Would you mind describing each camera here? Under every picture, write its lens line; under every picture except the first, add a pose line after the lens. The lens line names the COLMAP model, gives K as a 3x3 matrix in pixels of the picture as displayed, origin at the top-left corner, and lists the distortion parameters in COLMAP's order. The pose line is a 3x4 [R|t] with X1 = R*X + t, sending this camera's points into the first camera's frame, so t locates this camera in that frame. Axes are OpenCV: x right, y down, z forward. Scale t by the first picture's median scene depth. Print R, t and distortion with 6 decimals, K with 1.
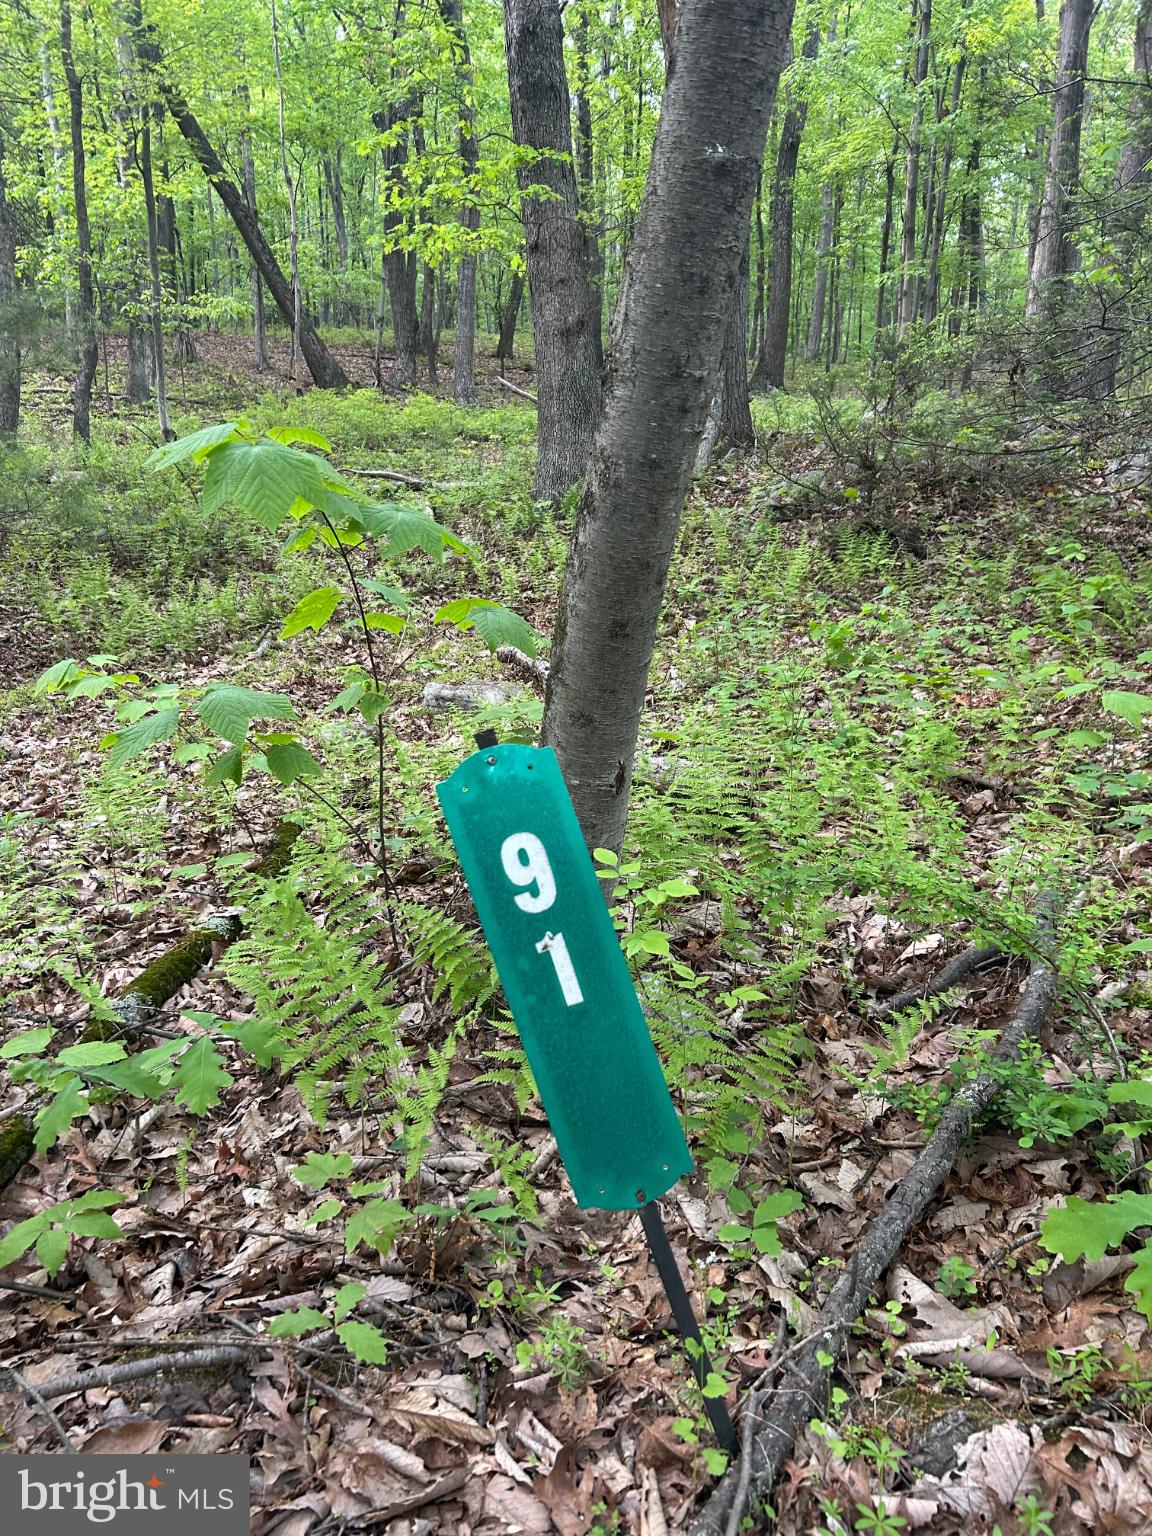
lens RADIAL K [[1168.6, 0, 576.9], [0, 1168.6, 769.6], [0, 0, 1]] dist [0.002467, 0.000690]
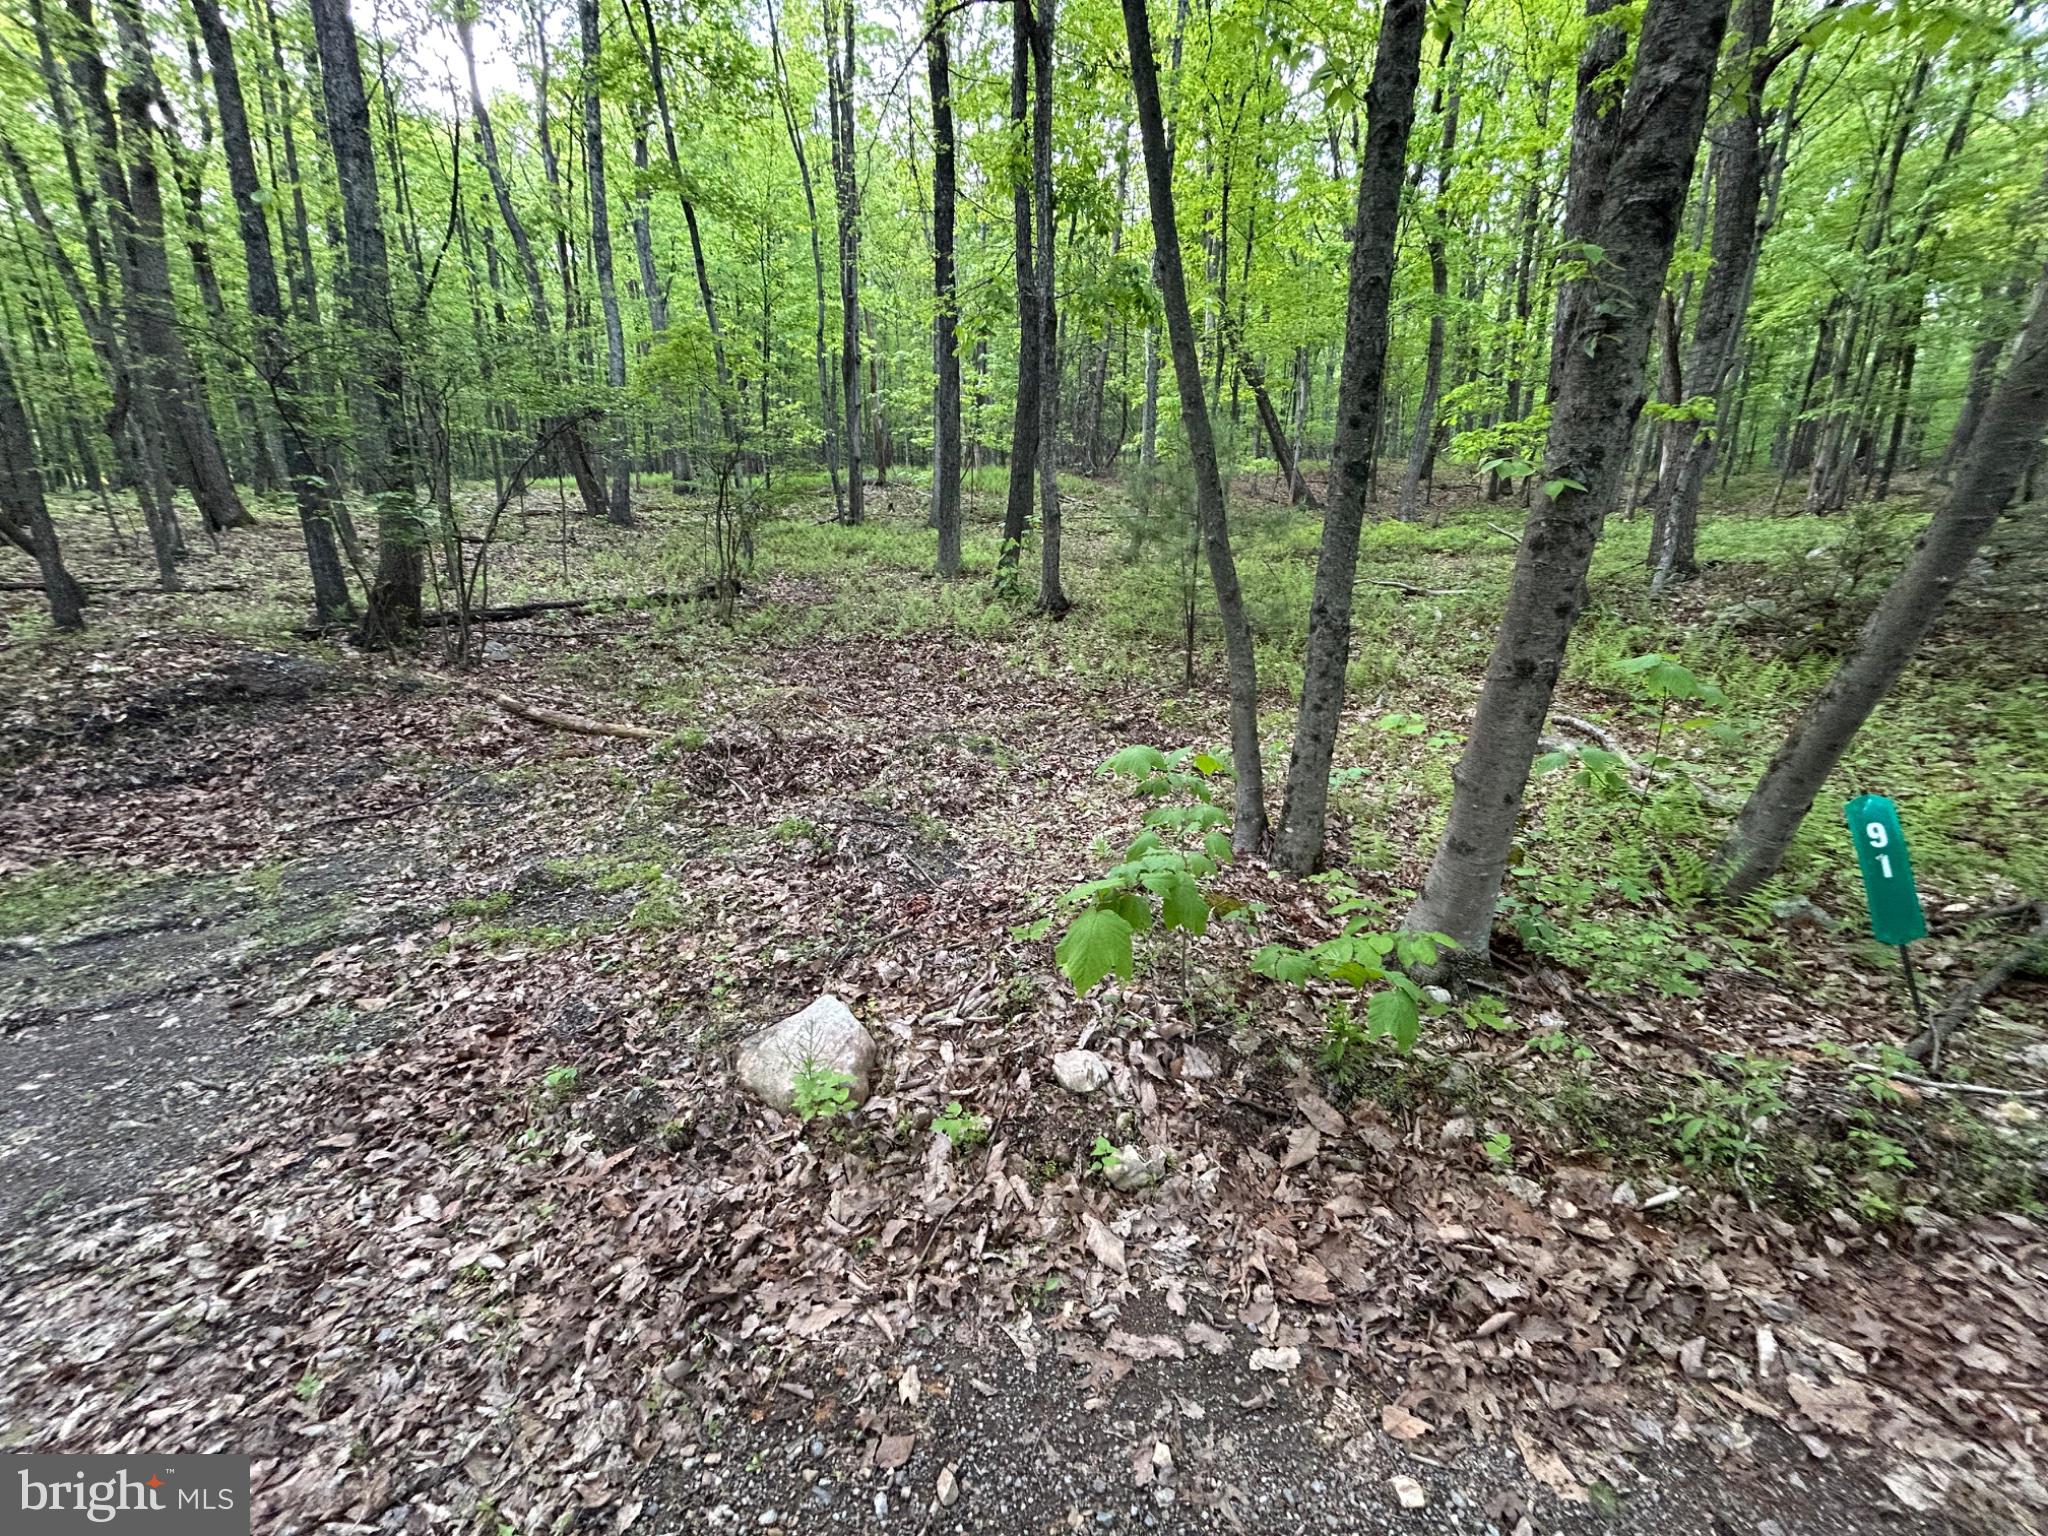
lens RADIAL K [[819.9, 0, 1022.0], [0, 819.9, 758.1], [0, 0, 1]] dist [0.001239, 0.000099]
pose [[0.895913, 0.107976, -0.430908, -0.567193], [-0.109624, 0.993749, 0.021089, 0.040989], [0.430491, 0.028344, 0.902149, -0.982580]]
